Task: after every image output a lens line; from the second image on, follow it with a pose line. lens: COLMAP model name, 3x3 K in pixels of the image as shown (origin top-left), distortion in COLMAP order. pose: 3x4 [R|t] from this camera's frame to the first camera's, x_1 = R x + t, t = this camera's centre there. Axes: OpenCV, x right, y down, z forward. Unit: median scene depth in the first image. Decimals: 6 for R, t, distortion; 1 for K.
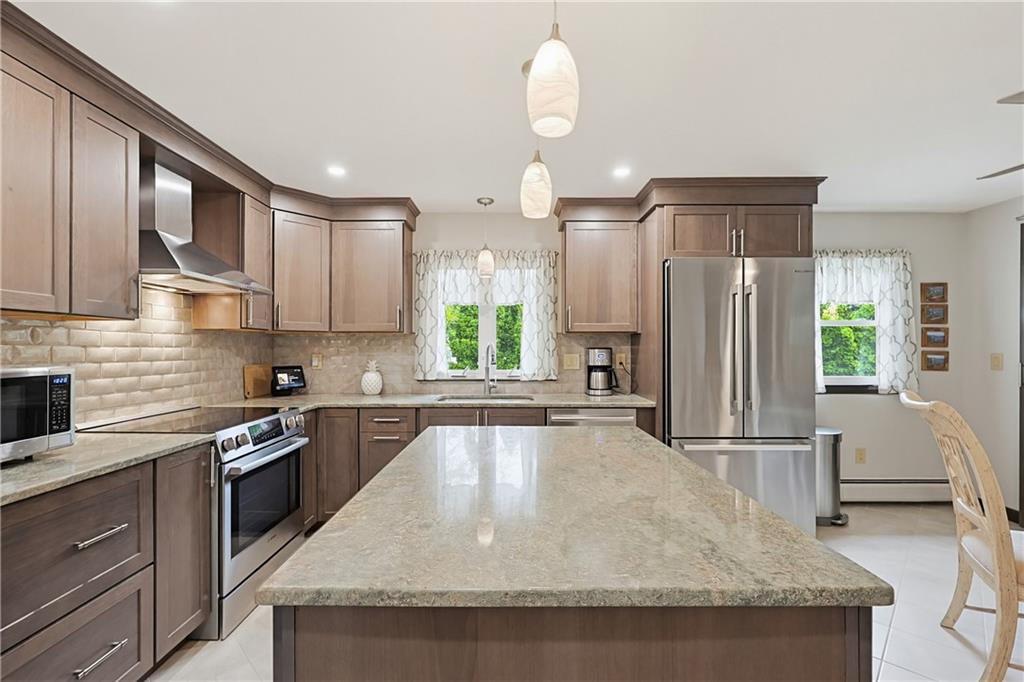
lens RADIAL K [[442.1, 0, 524.0], [0, 442.1, 346.6], [0, 0, 1]] dist [-0.001475, 0.000512]
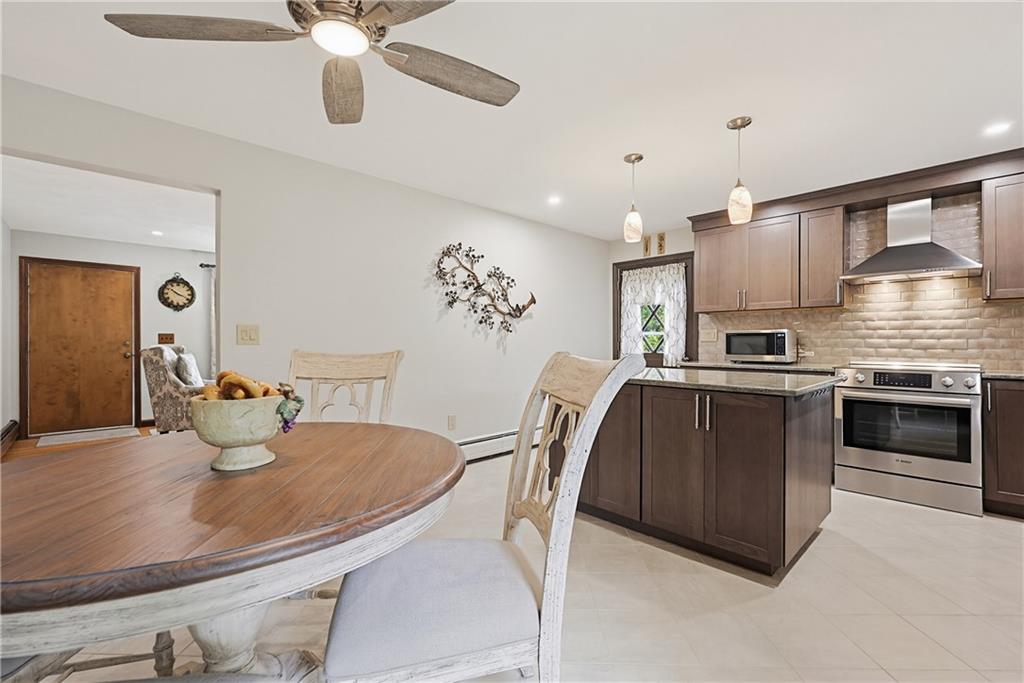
lens RADIAL K [[442.1, 0, 506.9], [0, 442.1, 340.8], [0, 0, 1]] dist [-0.001475, 0.000512]
pose [[-0.741005, -0.003227, -0.671492, 0.807730], [0.001231, 0.999980, -0.006163, 0.054309], [0.671499, -0.005394, -0.740986, 0.804500]]
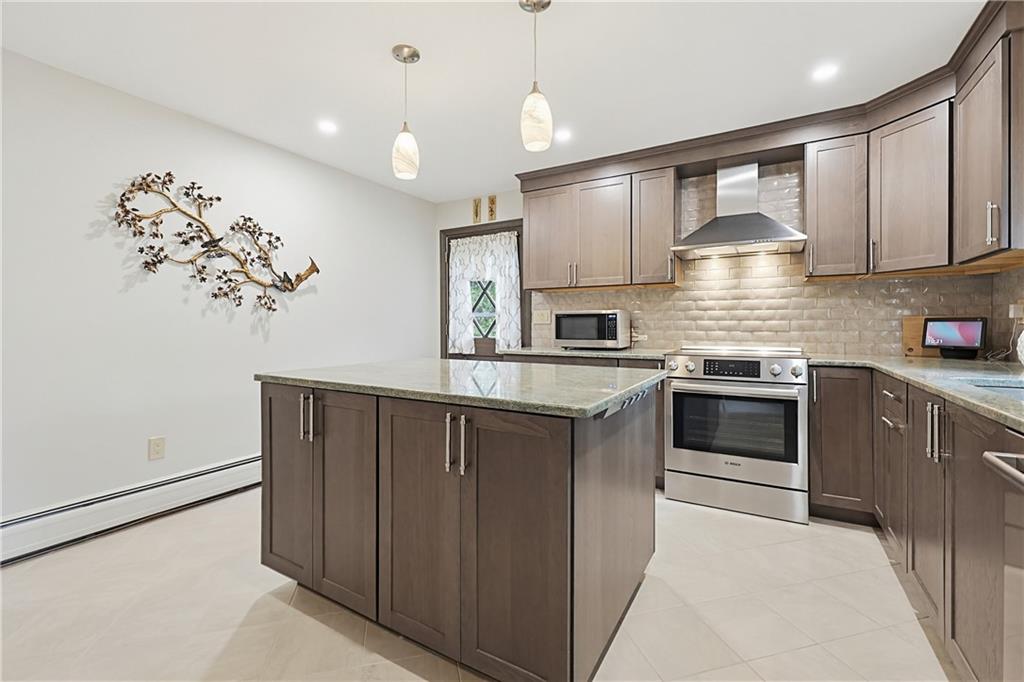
lens RADIAL K [[442.1, 0, 512.2], [0, 442.1, 325.7], [0, 0, 1]] dist [-0.001475, 0.000512]
pose [[-0.526129, 0.000307, -0.850405, 0.461078], [0.004643, 0.999986, -0.002512, 0.055825], [0.850392, -0.005270, -0.526123, 0.758145]]
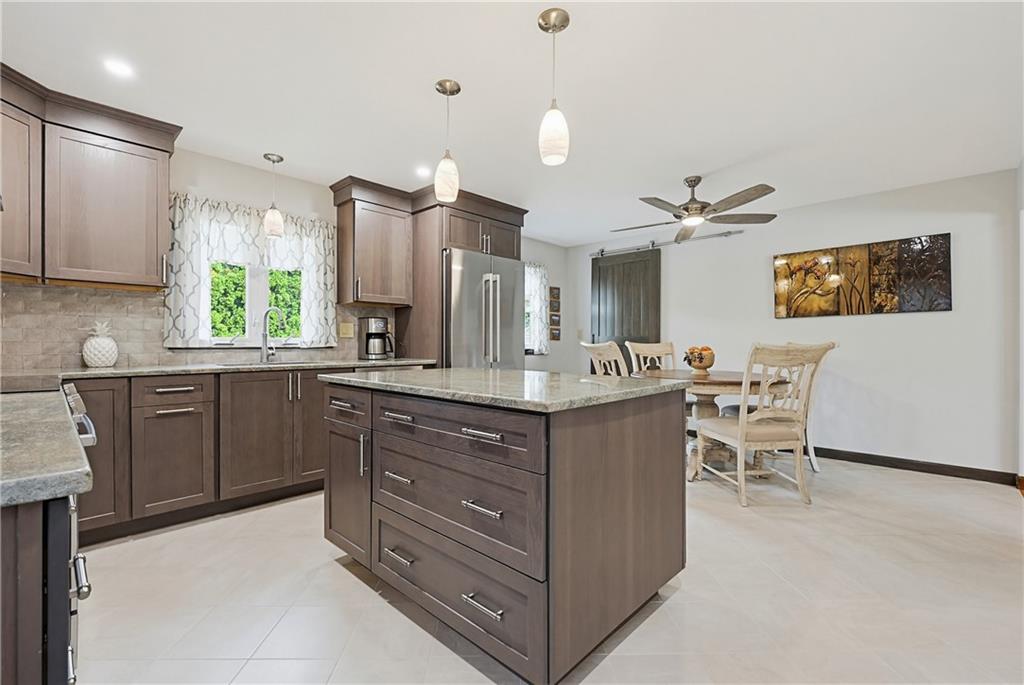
lens RADIAL K [[442.1, 0, 499.0], [0, 442.1, 339.8], [0, 0, 1]] dist [-0.001475, 0.000512]
pose [[0.705274, 0.005931, 0.708910, -0.417191], [-0.002832, 0.999981, -0.005548, 0.066566], [-0.708929, 0.001906, 0.705277, -0.015720]]
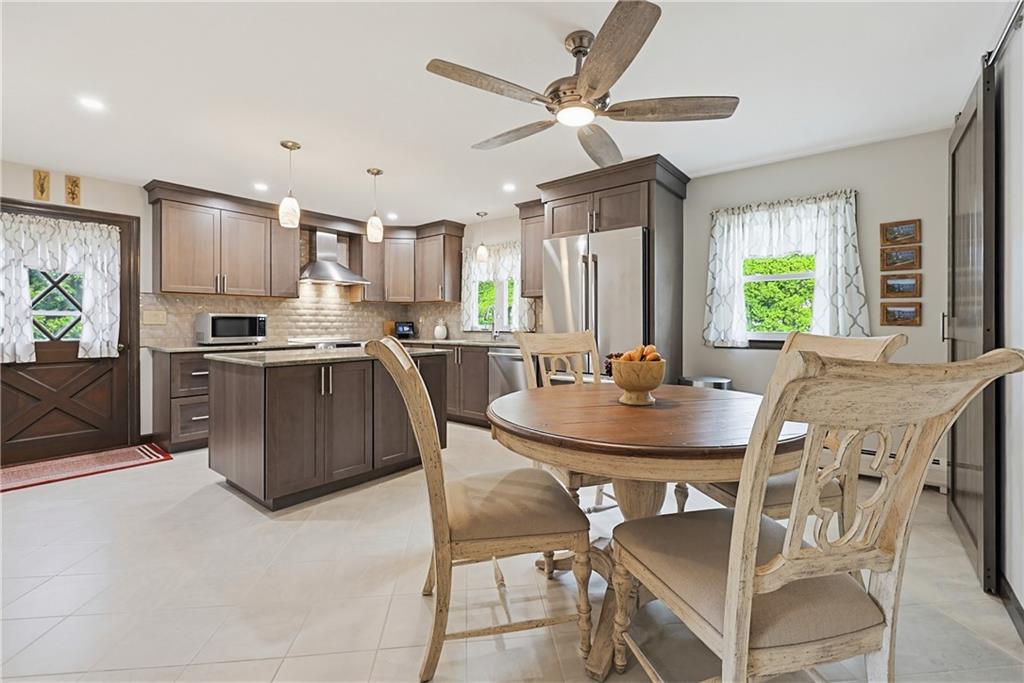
lens RADIAL K [[442.1, 0, 522.0], [0, 442.1, 321.9], [0, 0, 1]] dist [-0.001475, 0.000512]
pose [[0.784692, -0.004189, -0.619871, 0.957072], [0.004776, 0.999988, -0.000712, 0.047352], [0.619867, -0.002402, 0.784703, -0.114955]]
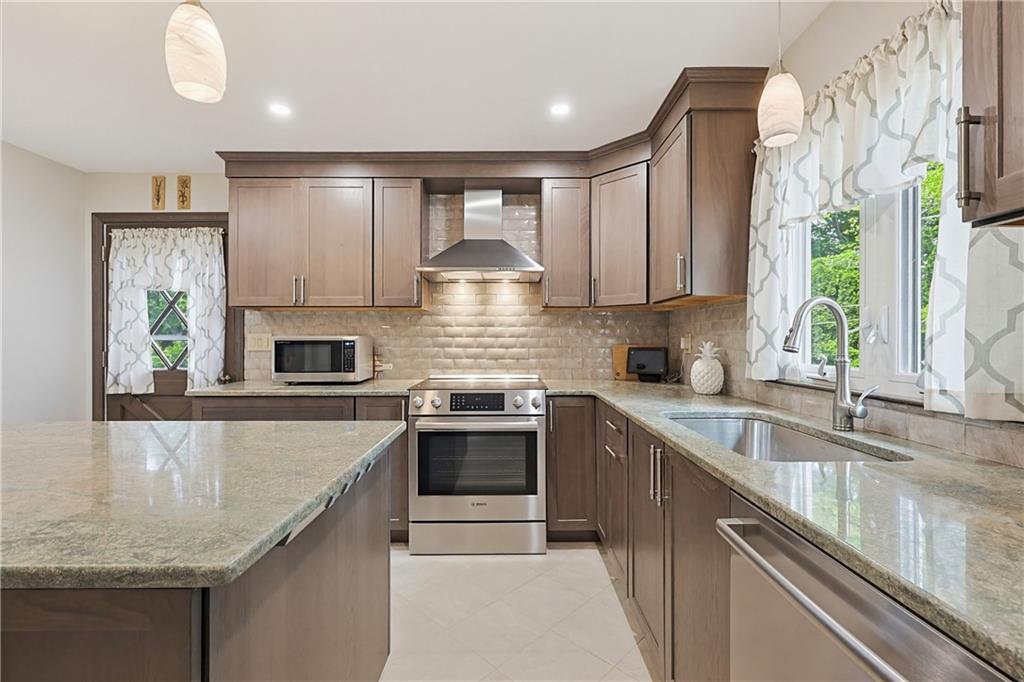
lens RADIAL K [[442.1, 0, 512.6], [0, 442.1, 337.2], [0, 0, 1]] dist [-0.001475, 0.000512]
pose [[-0.017200, -0.005640, -0.999836, 0.327626], [0.005443, 0.999969, -0.005735, 0.027911], [0.999837, -0.005541, -0.017169, 0.747646]]
